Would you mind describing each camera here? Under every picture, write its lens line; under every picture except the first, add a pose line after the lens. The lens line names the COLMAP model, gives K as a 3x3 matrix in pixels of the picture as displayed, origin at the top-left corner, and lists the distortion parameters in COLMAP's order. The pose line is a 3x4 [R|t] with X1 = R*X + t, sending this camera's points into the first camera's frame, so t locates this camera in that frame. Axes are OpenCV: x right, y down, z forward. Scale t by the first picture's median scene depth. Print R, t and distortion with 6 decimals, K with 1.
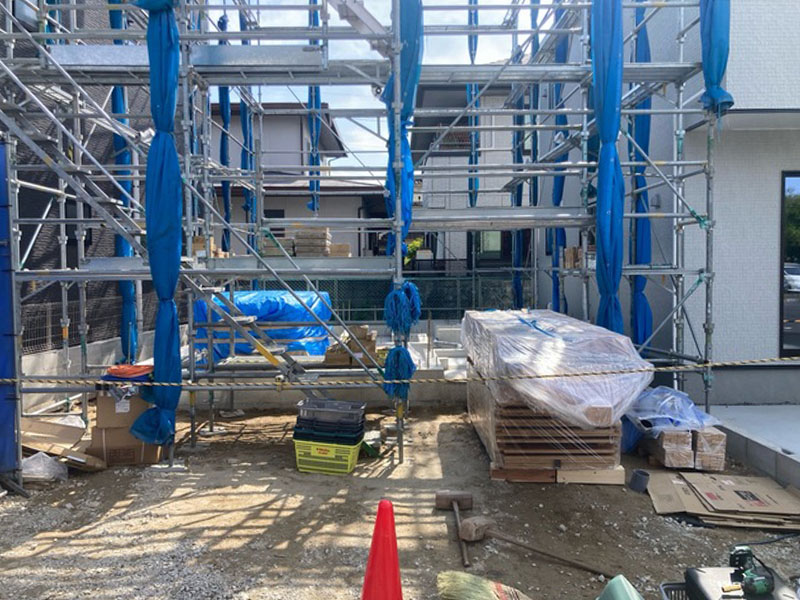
lens RADIAL K [[652.5, 0, 400.1], [0, 652.5, 299.6], [0, 0, 1]] dist [-0.004379, -0.000901]
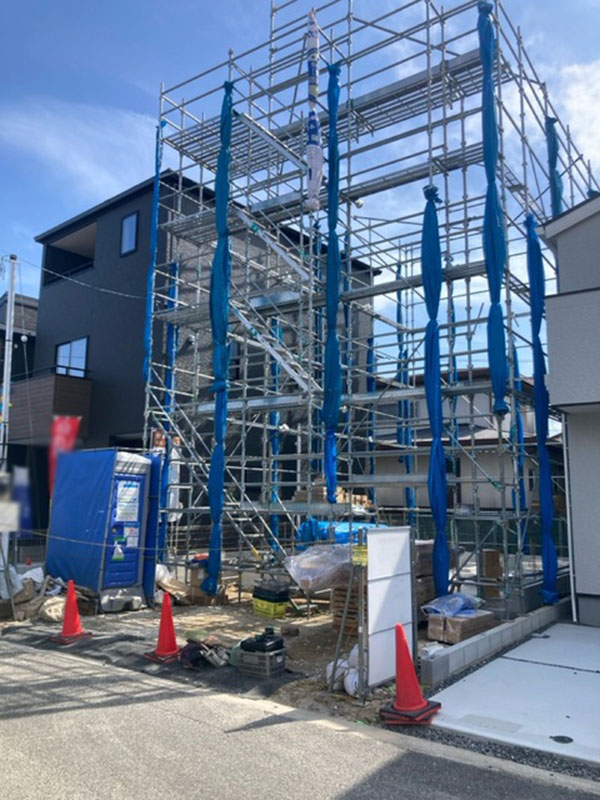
lens RADIAL K [[652.5, 0, 299.5], [0, 652.5, 399.3], [0, 0, 1]] dist [-0.004379, -0.000901]
pose [[0.808534, -0.080901, -0.582861, 1.162557], [-0.040771, 0.980422, -0.192639, -0.007497], [0.587035, 0.179519, 0.789407, -0.621507]]
